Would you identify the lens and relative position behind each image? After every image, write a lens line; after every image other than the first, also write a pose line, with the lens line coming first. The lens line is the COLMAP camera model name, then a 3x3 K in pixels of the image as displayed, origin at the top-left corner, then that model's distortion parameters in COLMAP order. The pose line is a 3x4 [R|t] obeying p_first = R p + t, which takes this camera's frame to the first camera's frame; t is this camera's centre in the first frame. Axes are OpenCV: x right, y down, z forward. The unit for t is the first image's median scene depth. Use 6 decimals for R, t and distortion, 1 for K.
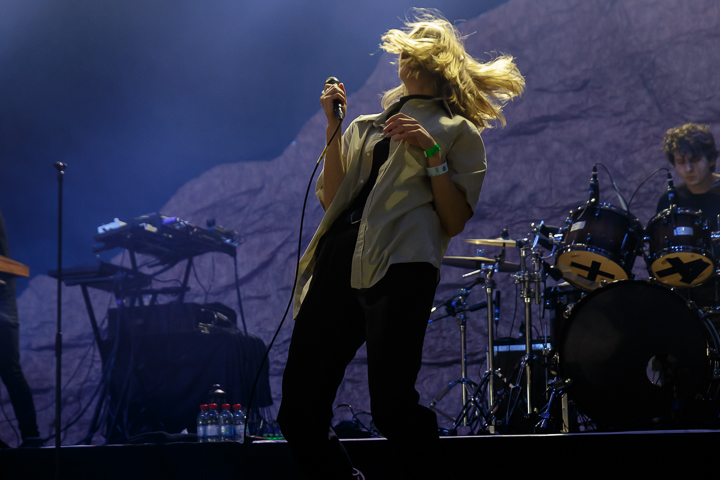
lens RADIAL K [[1429.4, 0, 360.0], [0, 1429.4, 240.0], [0, 0, 1]] dist [0.030266, 0.116782]
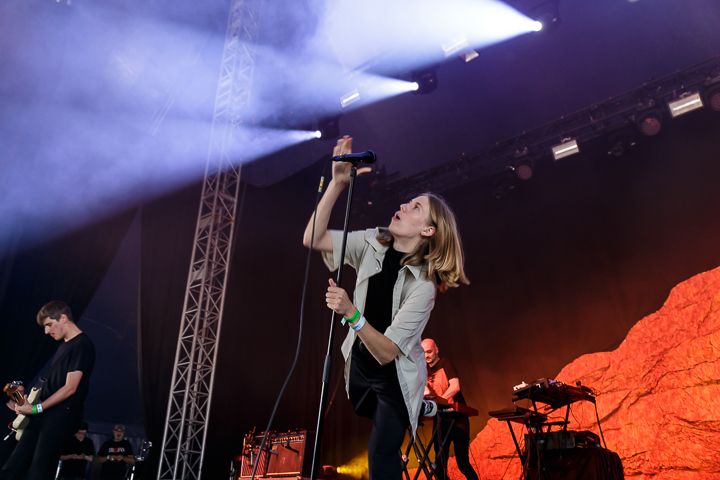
lens RADIAL K [[663.9, 0, 360.0], [0, 663.9, 240.0], [0, 0, 1]] dist [0.005089, 0.003691]
pose [[0.910299, -0.118816, -0.396534, -0.003870], [0.020092, 0.969475, -0.244366, 0.011238], [0.413464, 0.214479, 0.884899, 0.125222]]
